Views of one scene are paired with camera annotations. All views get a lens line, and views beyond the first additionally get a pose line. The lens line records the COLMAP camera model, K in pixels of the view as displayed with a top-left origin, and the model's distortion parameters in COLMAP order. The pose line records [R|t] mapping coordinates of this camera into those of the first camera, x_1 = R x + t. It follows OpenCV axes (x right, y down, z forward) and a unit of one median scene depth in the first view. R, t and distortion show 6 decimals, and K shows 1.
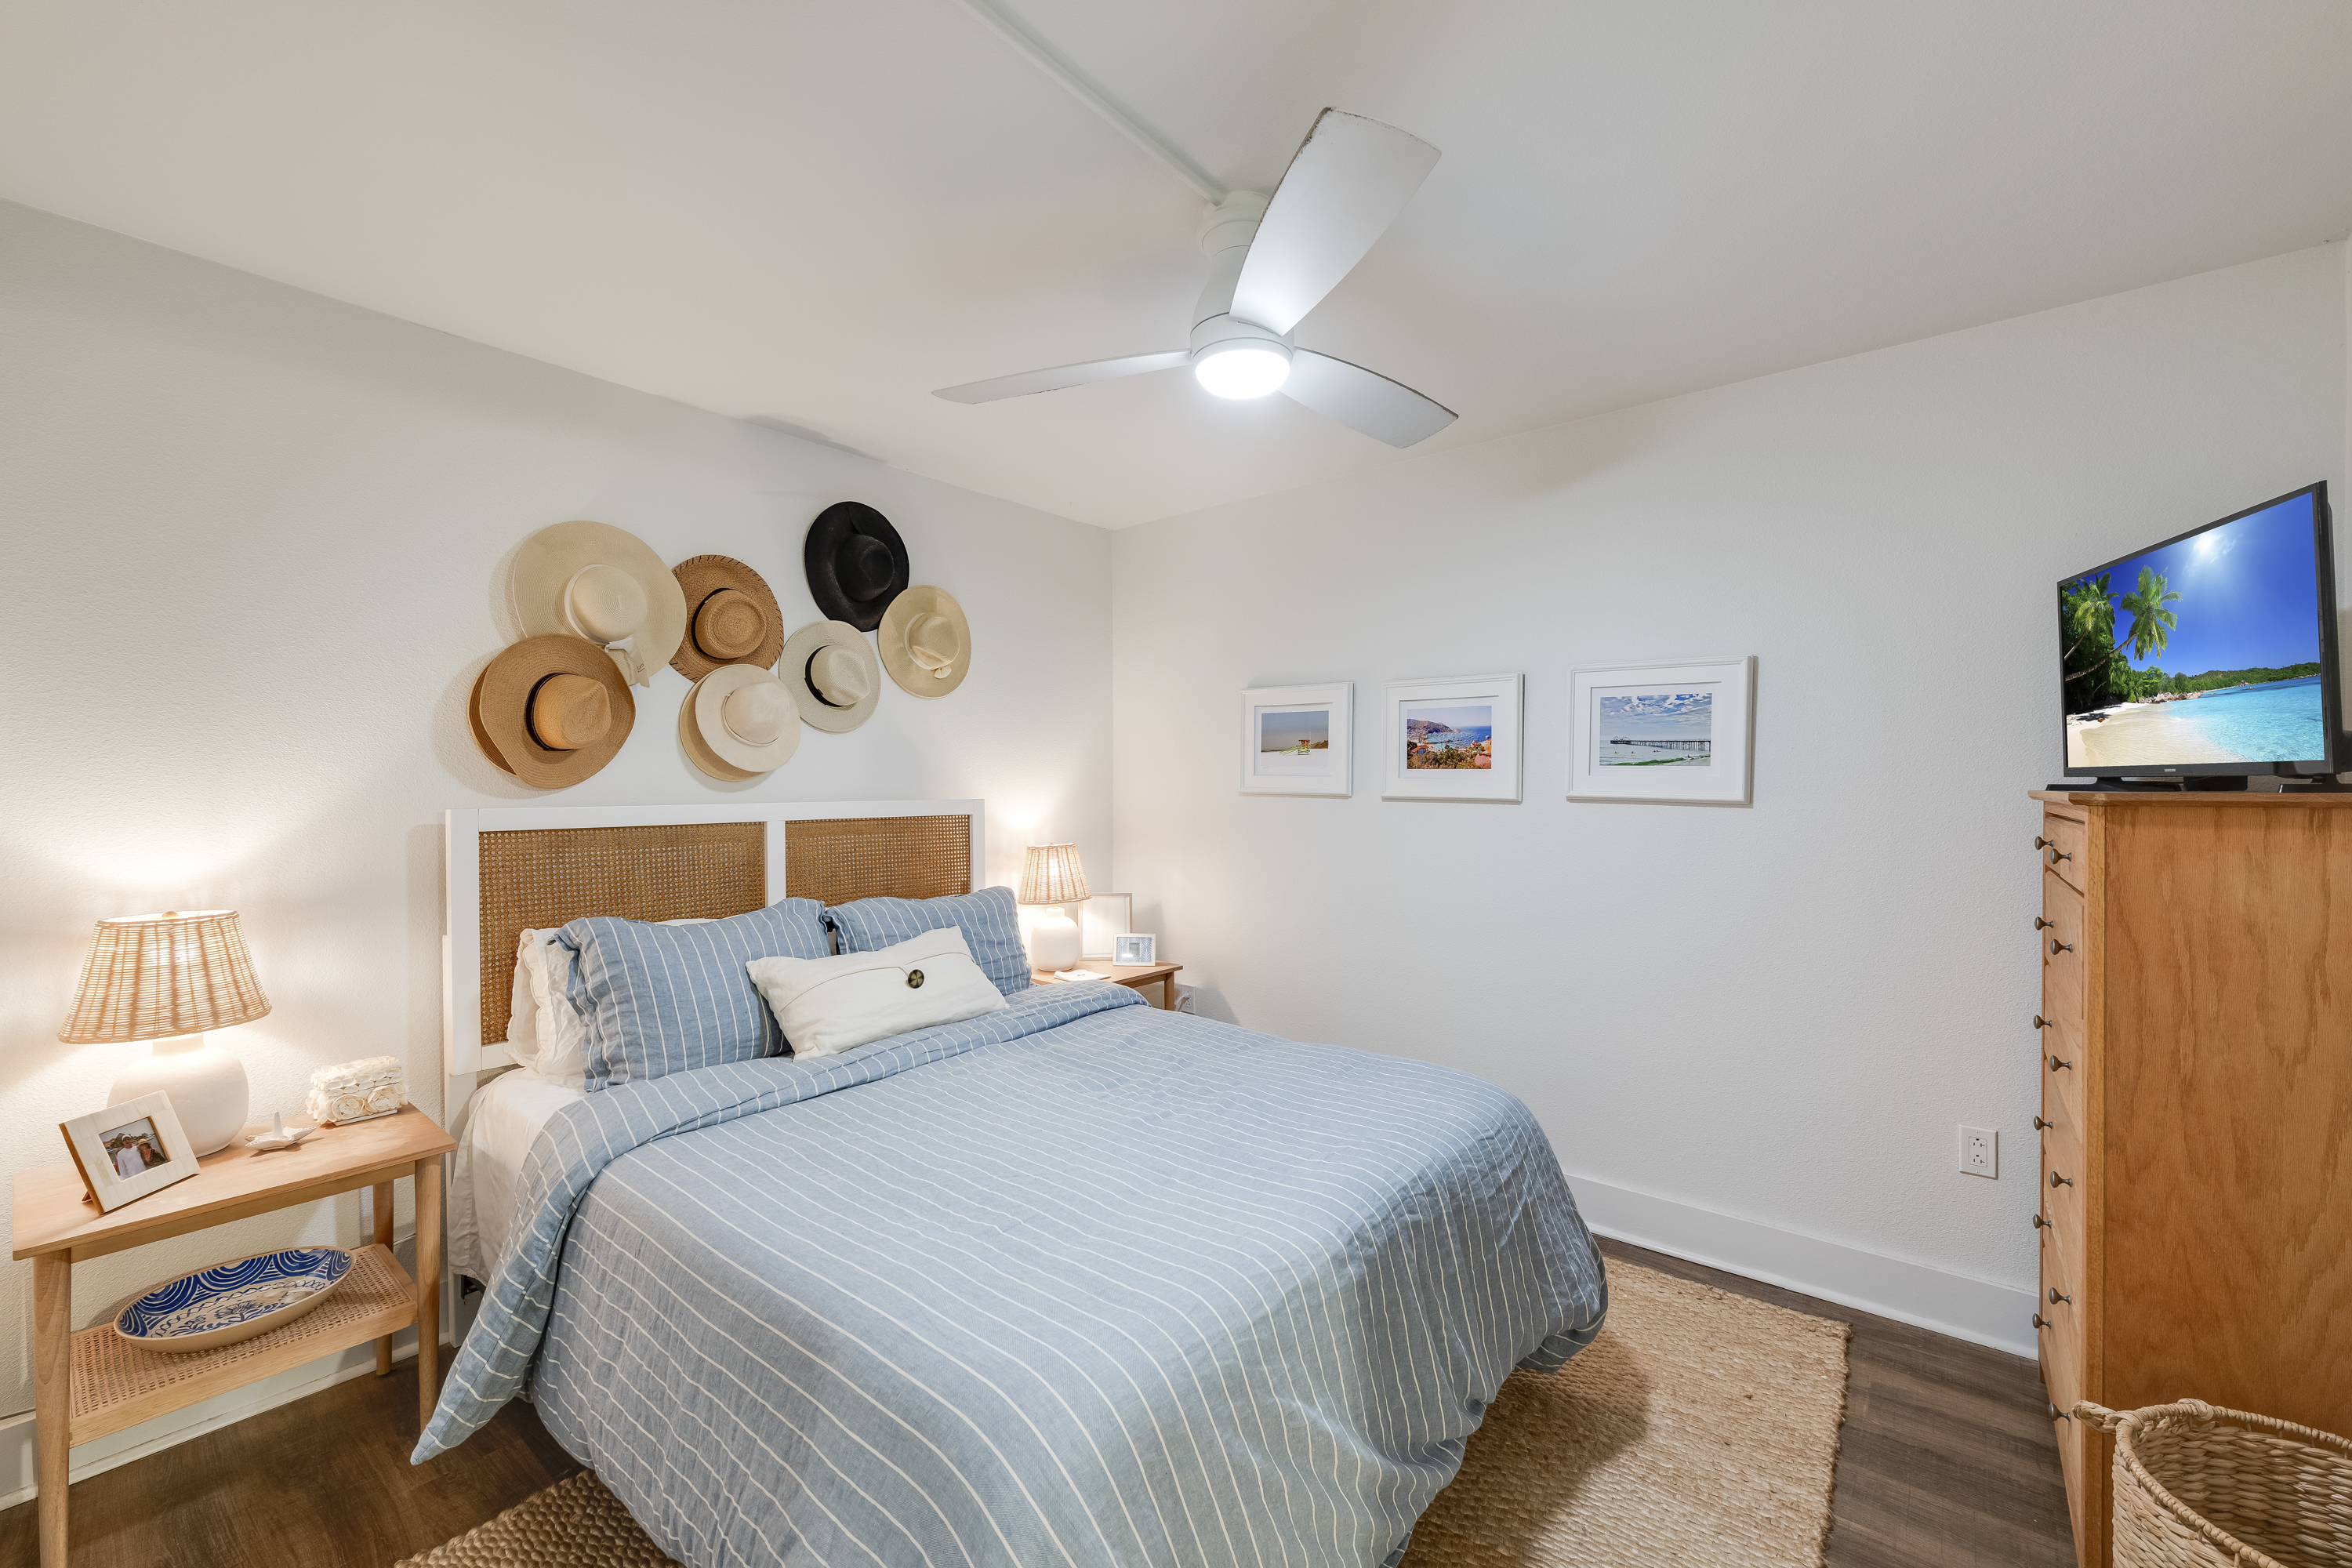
lens RADIAL K [[936.5, 0, 1176.0], [0, 936.5, 784.0], [0, 0, 1]] dist [0.000168, 0.000129]
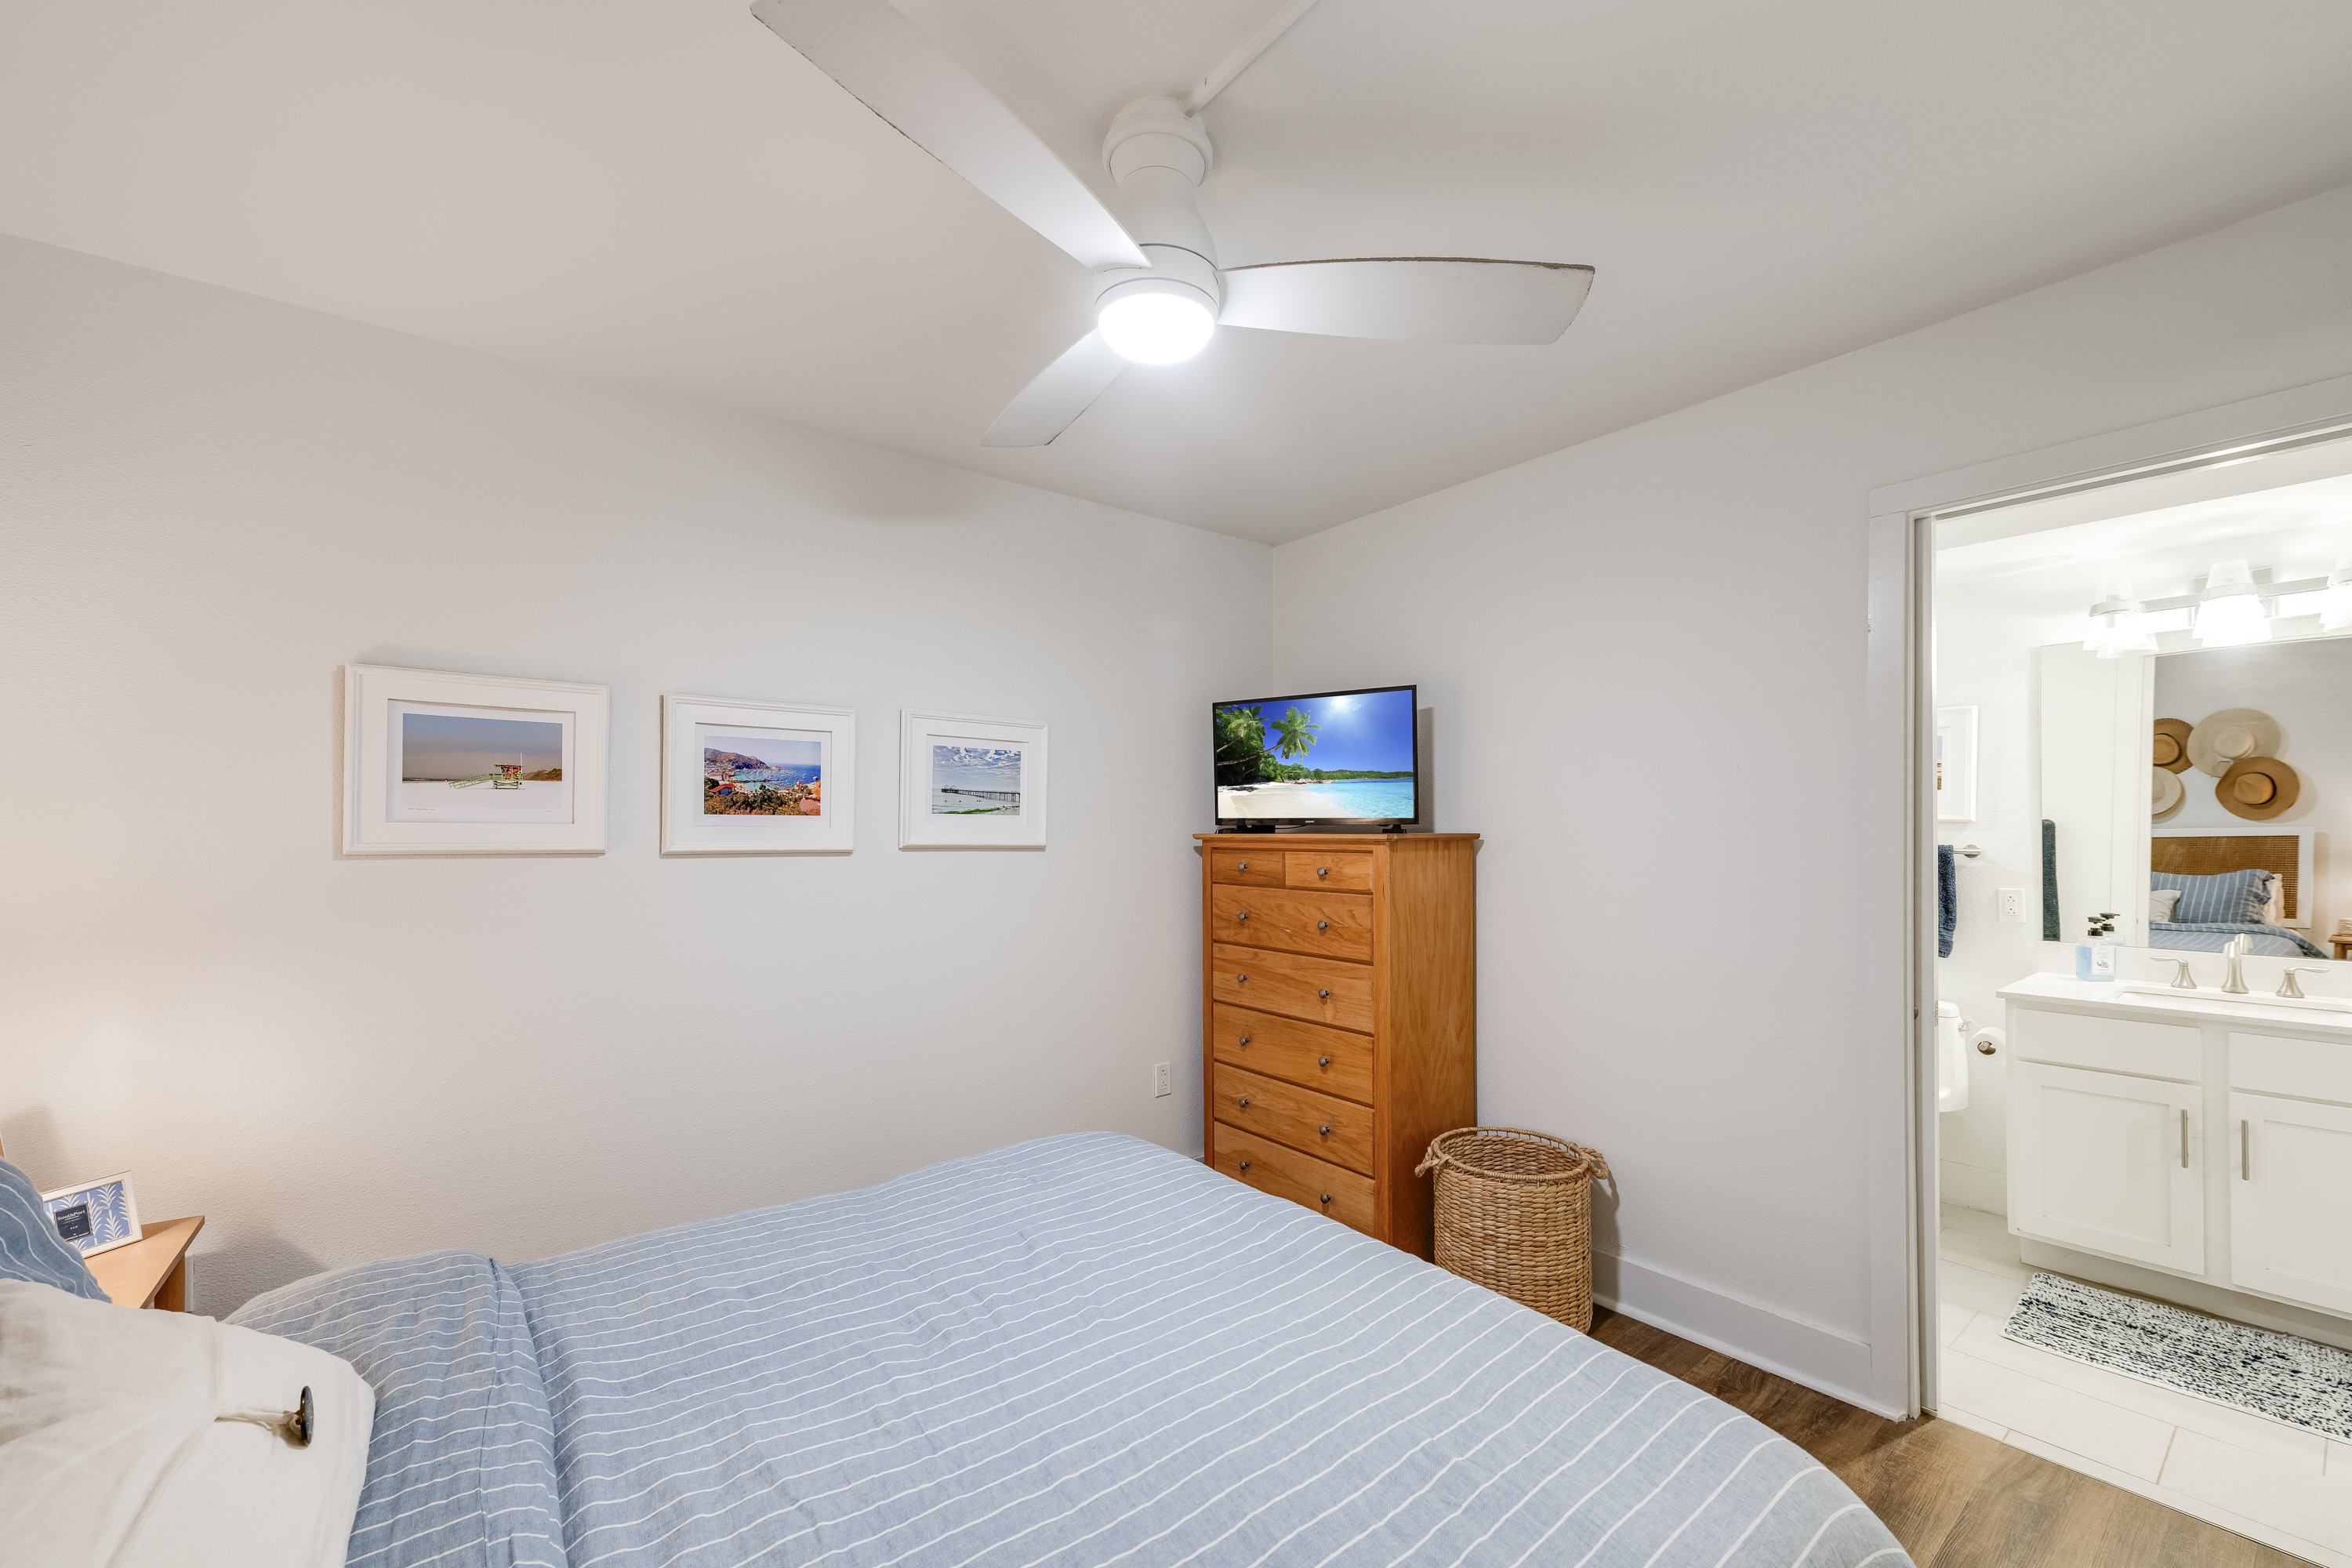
lens RADIAL K [[940.1, 0, 1182.4], [0, 940.1, 819.4], [0, 0, 1]] dist [0.000175, -0.000004]
pose [[0.211330, 0.004404, 0.977405, -0.507040], [0.004878, 0.999973, -0.005560, -0.006899], [-0.977403, 0.005943, 0.211303, 0.566347]]
